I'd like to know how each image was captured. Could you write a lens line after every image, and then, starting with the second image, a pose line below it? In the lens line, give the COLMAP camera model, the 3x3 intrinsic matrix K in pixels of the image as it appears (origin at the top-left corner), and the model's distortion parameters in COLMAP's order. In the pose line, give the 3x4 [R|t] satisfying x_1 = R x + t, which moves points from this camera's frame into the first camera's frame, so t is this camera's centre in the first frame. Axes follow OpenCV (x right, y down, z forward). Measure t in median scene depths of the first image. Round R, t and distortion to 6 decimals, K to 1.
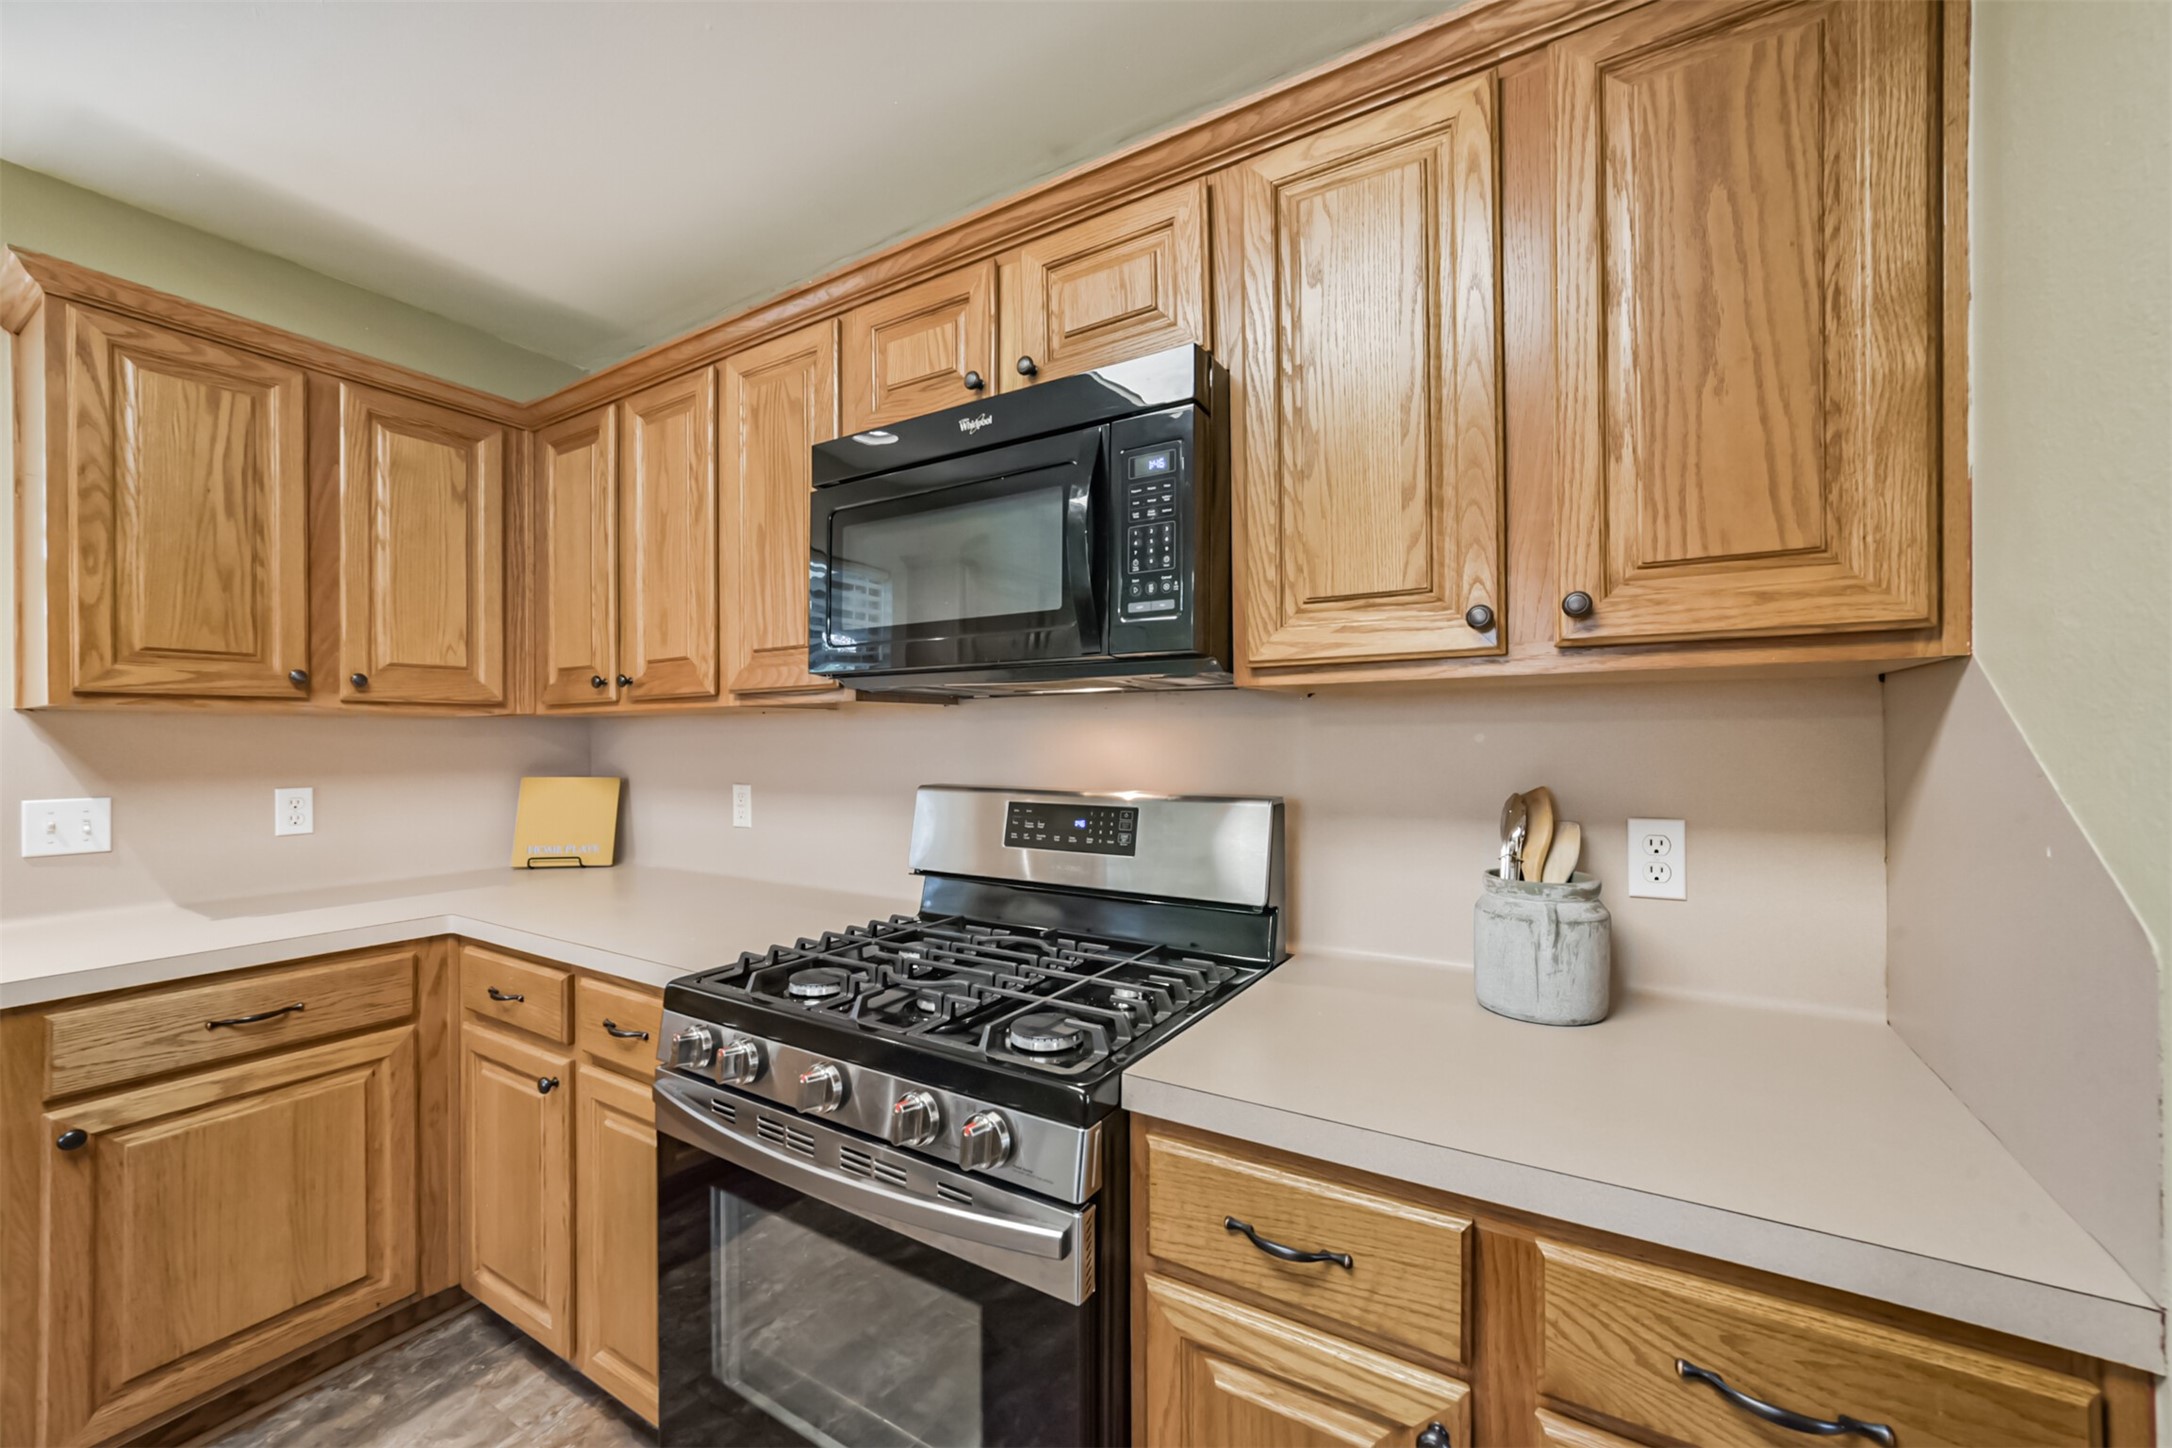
lens RADIAL K [[841.1, 0, 1094.6], [0, 841.1, 738.2], [0, 0, 1]] dist [-0.013902, 0.006270]
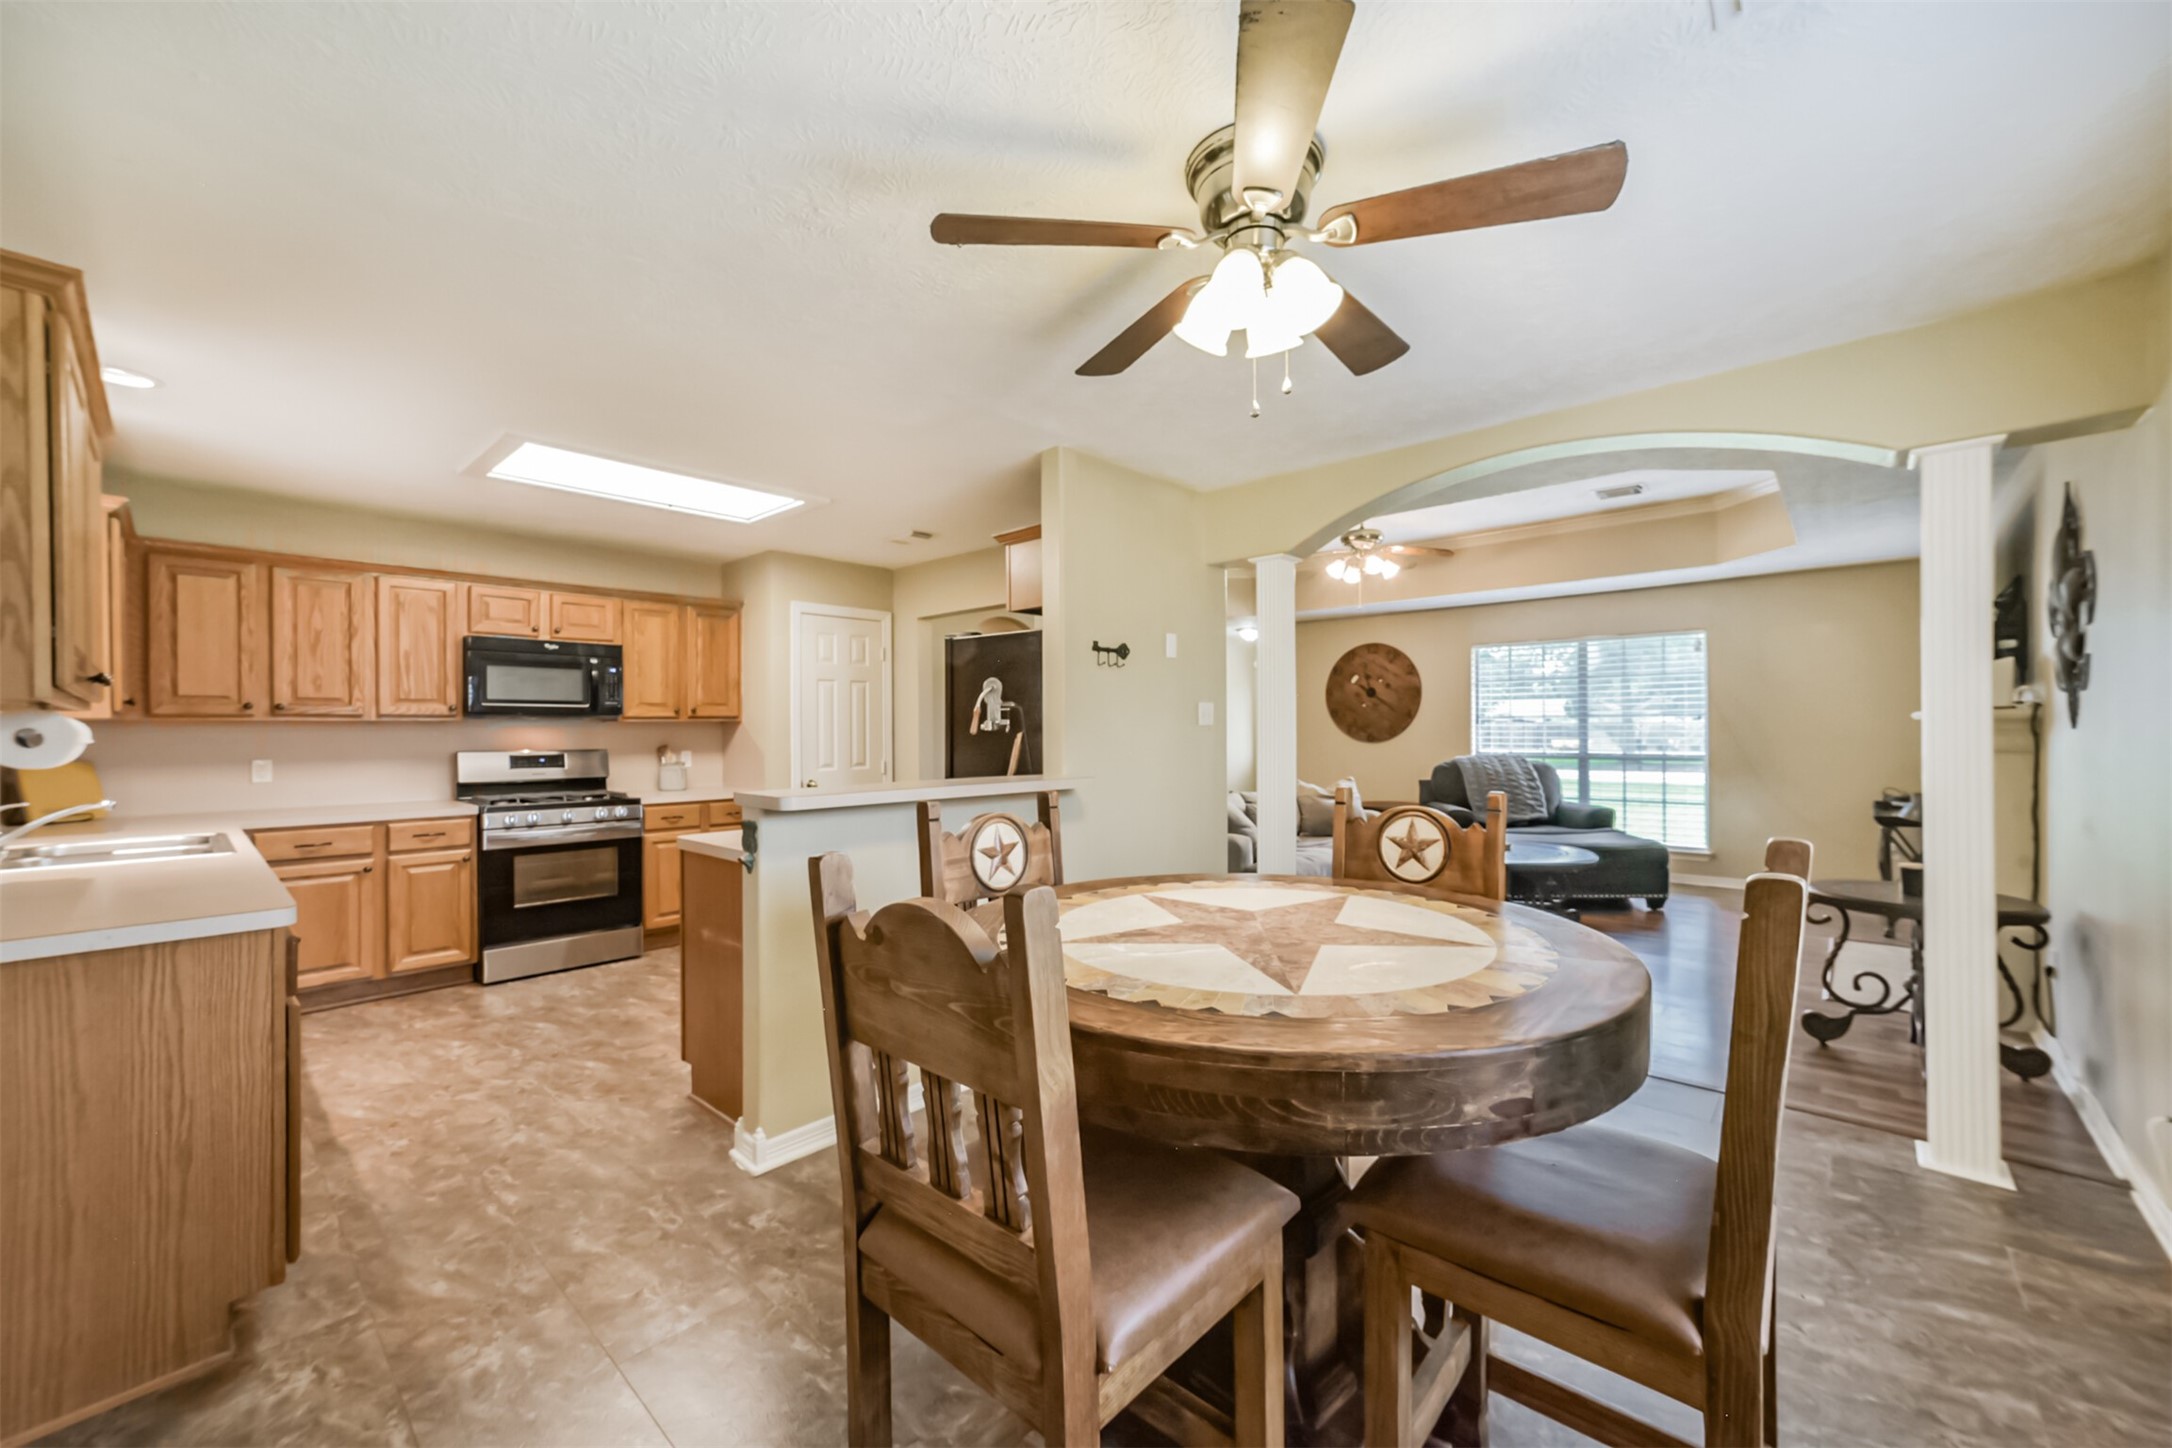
lens RADIAL K [[841.1, 0, 1099.6], [0, 841.1, 726.1], [0, 0, 1]] dist [-0.013902, 0.006270]
pose [[0.186651, 0.005447, 0.982411, -2.584814], [0.005582, 0.999963, -0.006604, 0.003260], [-0.982410, 0.006716, 0.186614, -1.587077]]
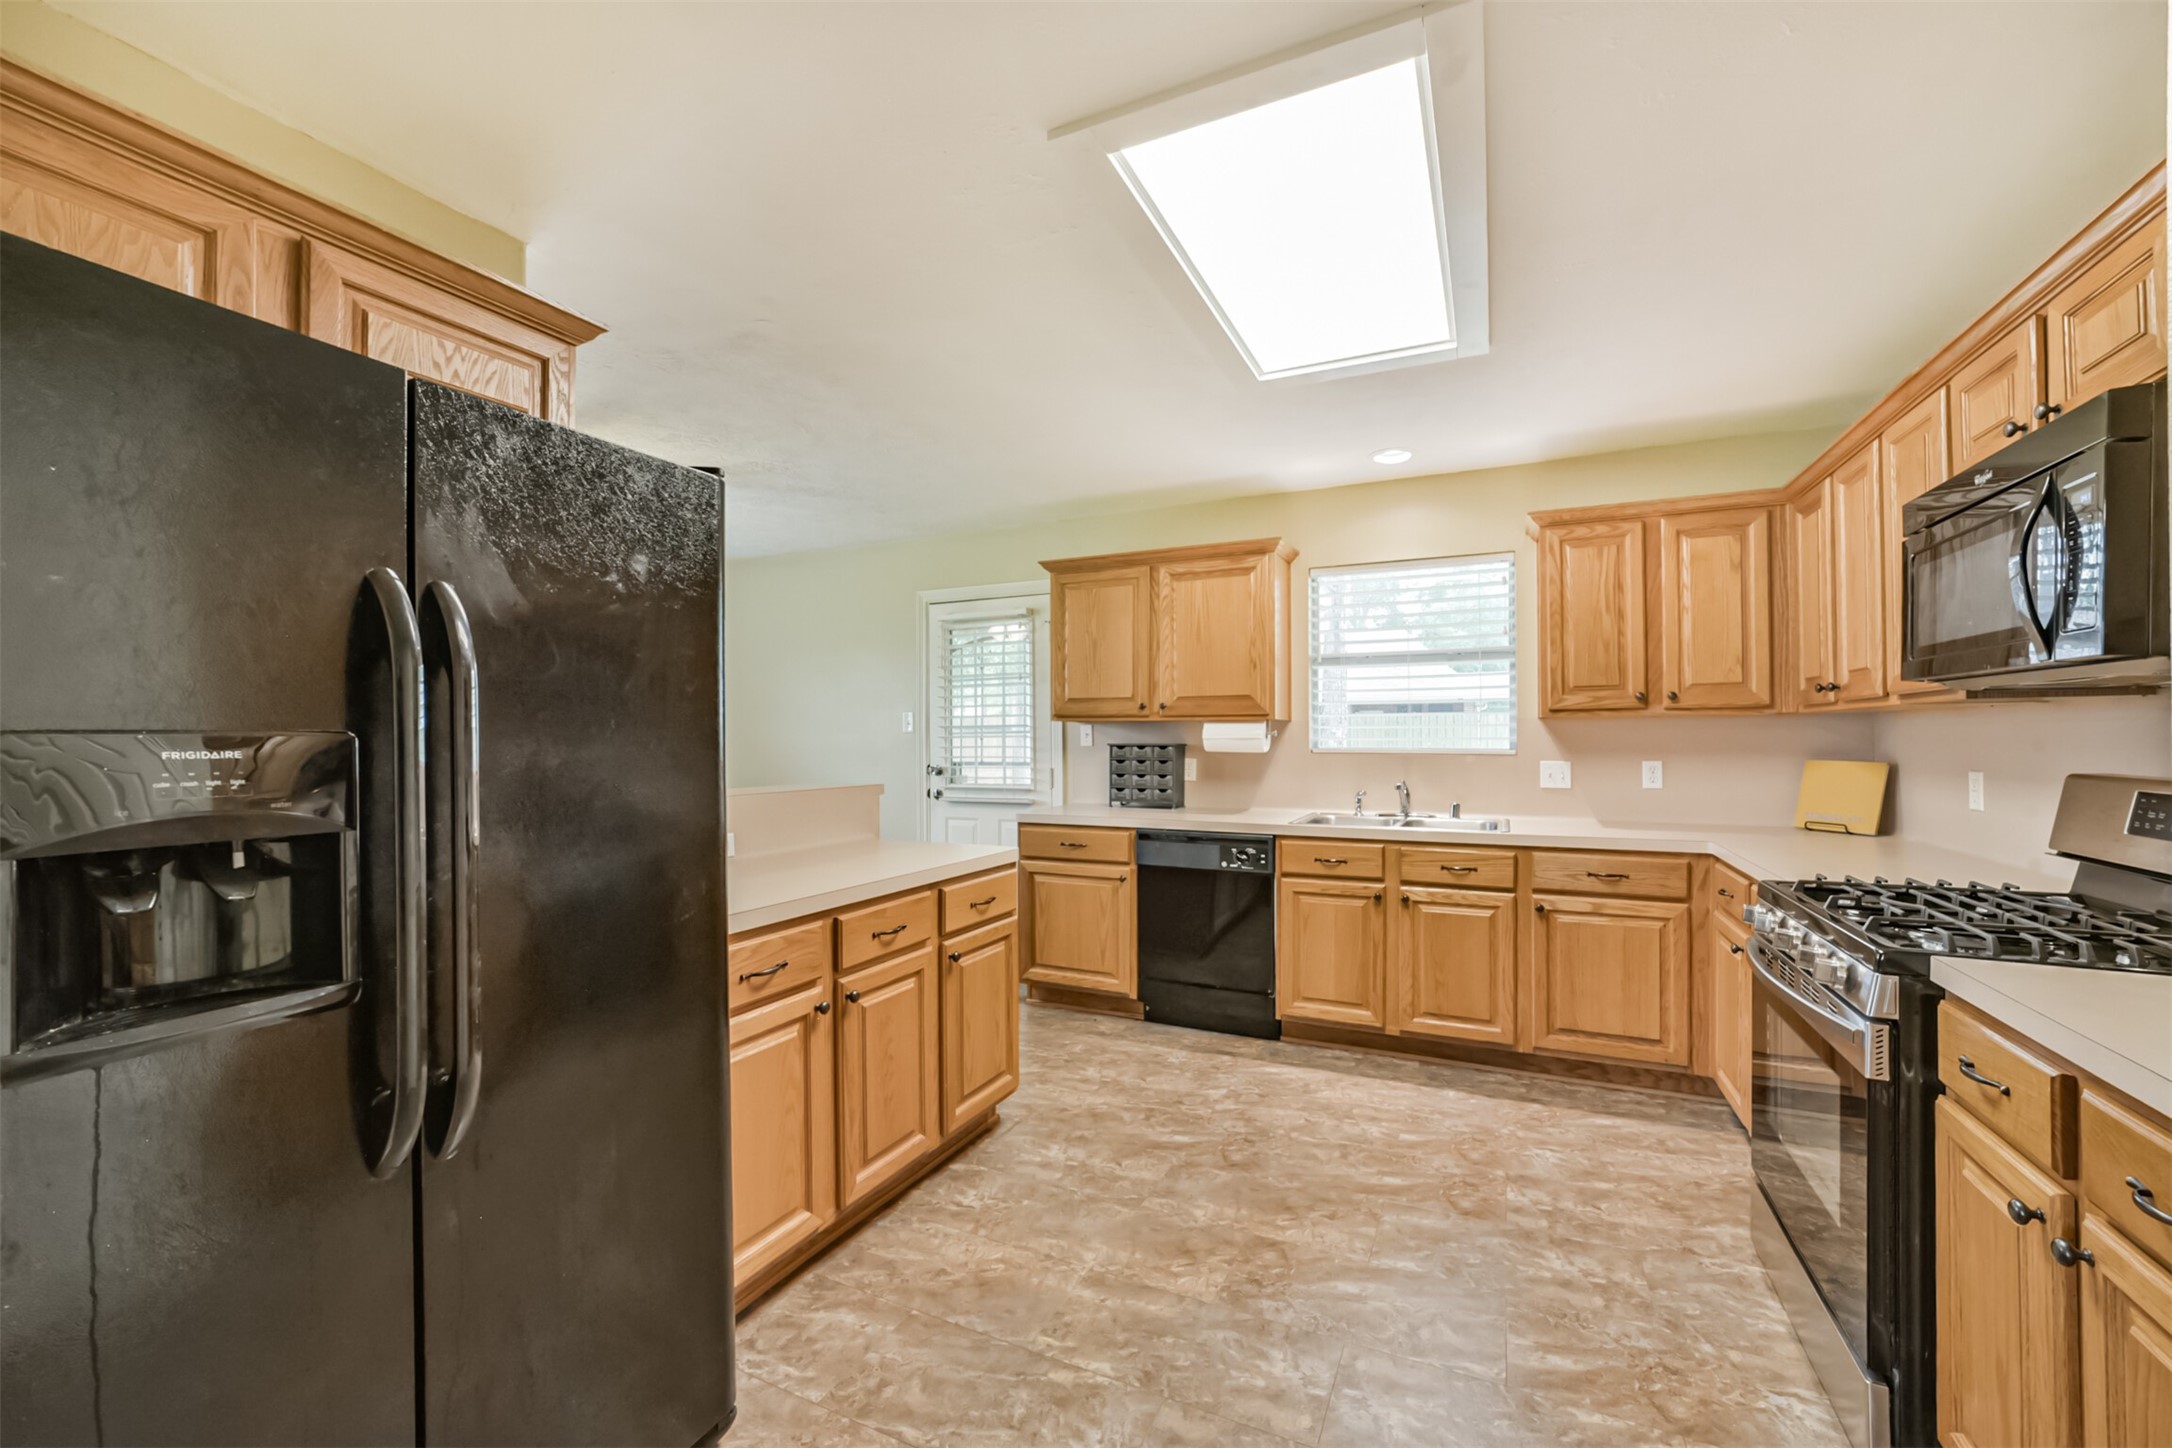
lens RADIAL K [[841.1, 0, 1099.7], [0, 841.1, 733.6], [0, 0, 1]] dist [-0.013902, 0.006270]
pose [[0.099926, -0.001039, -0.994994, 0.752147], [0.004646, 0.999989, -0.000578, 0.000839], [0.994984, -0.004565, 0.099930, -0.337317]]
